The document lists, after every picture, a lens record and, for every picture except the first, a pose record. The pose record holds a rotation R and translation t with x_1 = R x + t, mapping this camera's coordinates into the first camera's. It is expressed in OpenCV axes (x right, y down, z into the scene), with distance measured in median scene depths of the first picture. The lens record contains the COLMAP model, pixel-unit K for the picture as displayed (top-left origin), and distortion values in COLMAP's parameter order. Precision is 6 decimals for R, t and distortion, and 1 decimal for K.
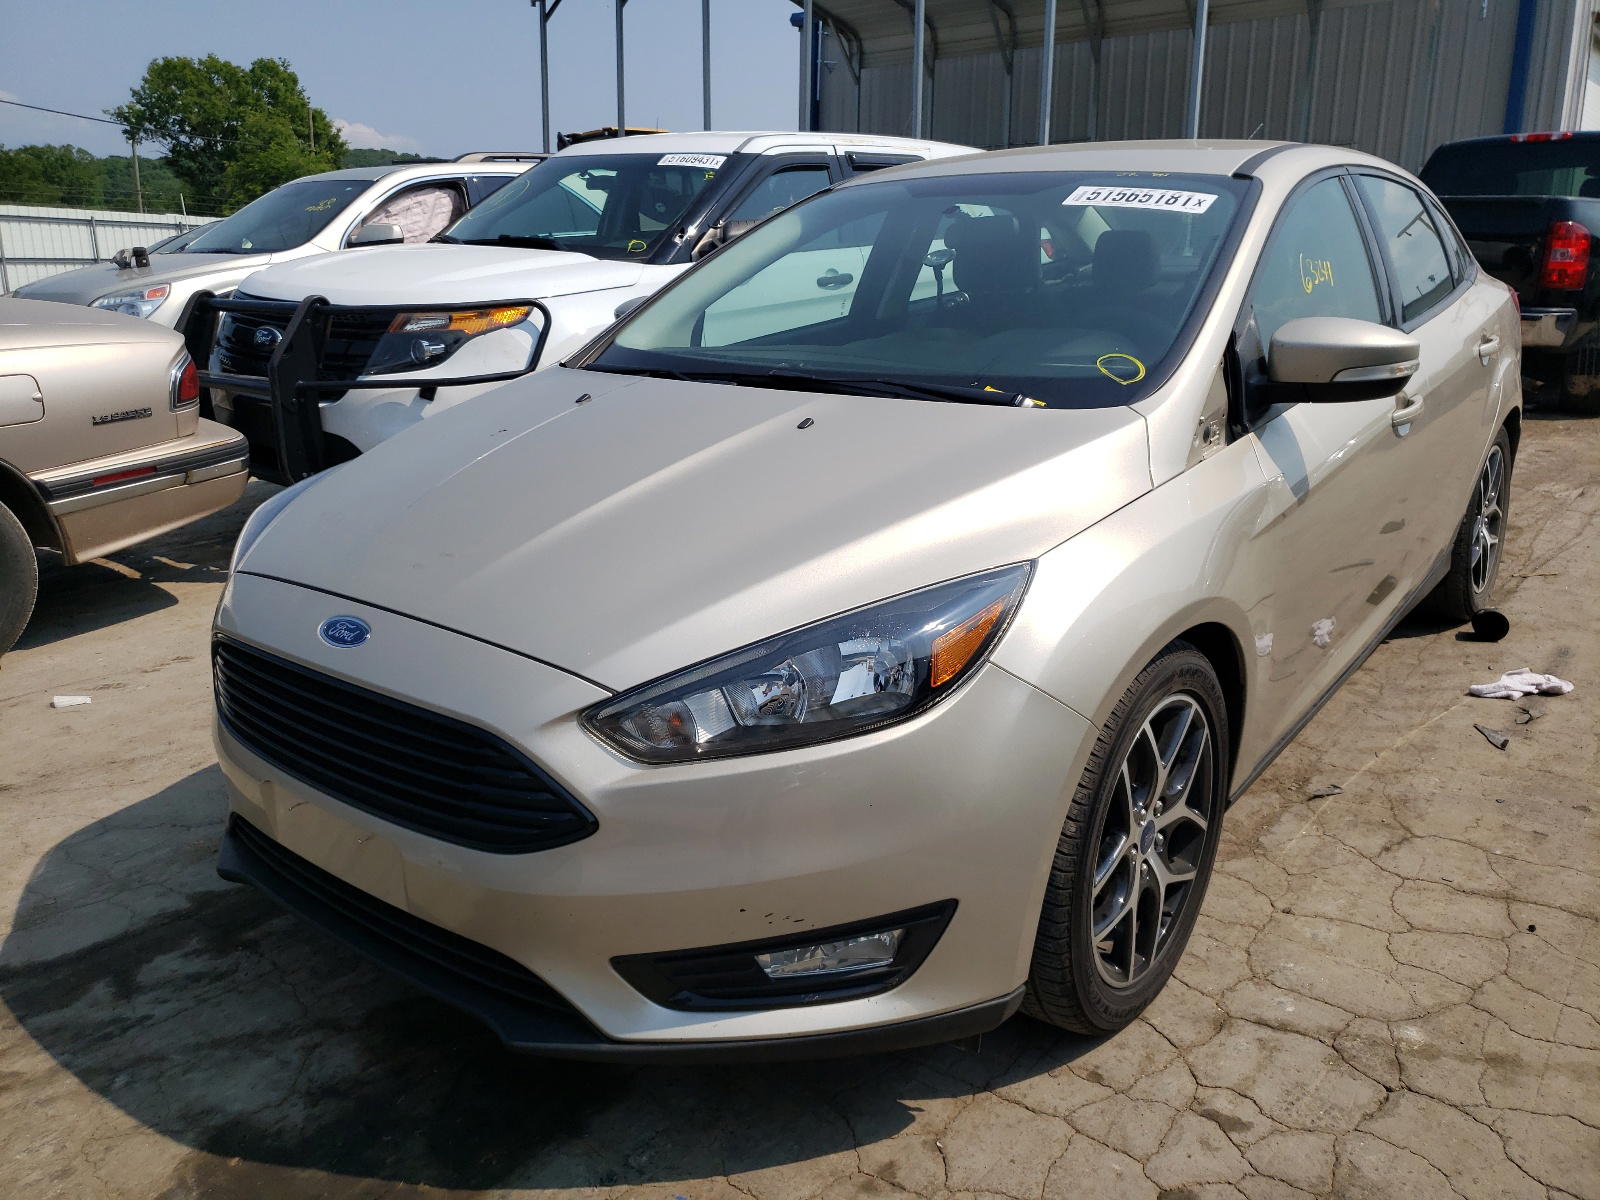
lens RADIAL K [[1212.5, 0, 796.7], [0, 1212.5, 603.2], [0, 0, 1]] dist [-0.034141, 0.021464]
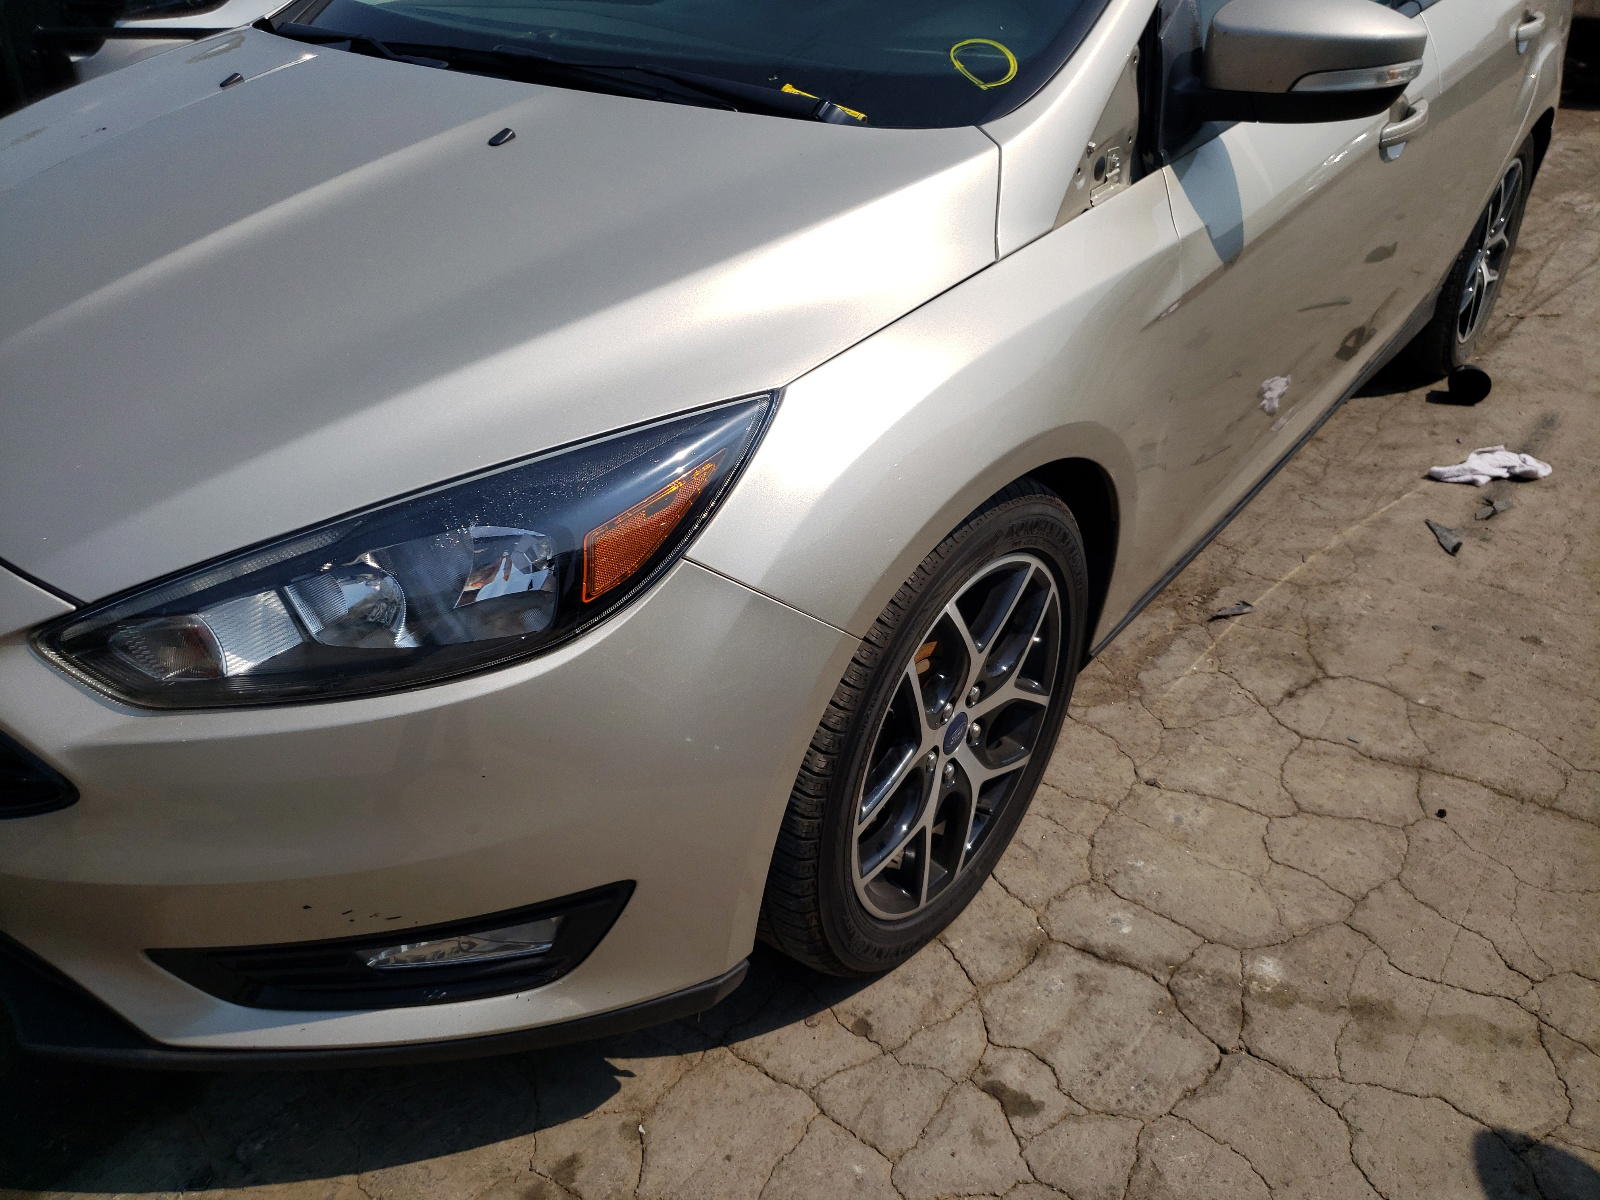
lens RADIAL K [[1235.2, 0, 801.6], [0, 1235.2, 603.6], [0, 0, 1]] dist [-0.031981, 0.025329]
pose [[0.999155, 0.025637, 0.032115, 0.165053], [-0.033183, 0.964348, 0.262548, -0.085699], [-0.024239, -0.263392, 0.964384, 0.273346]]
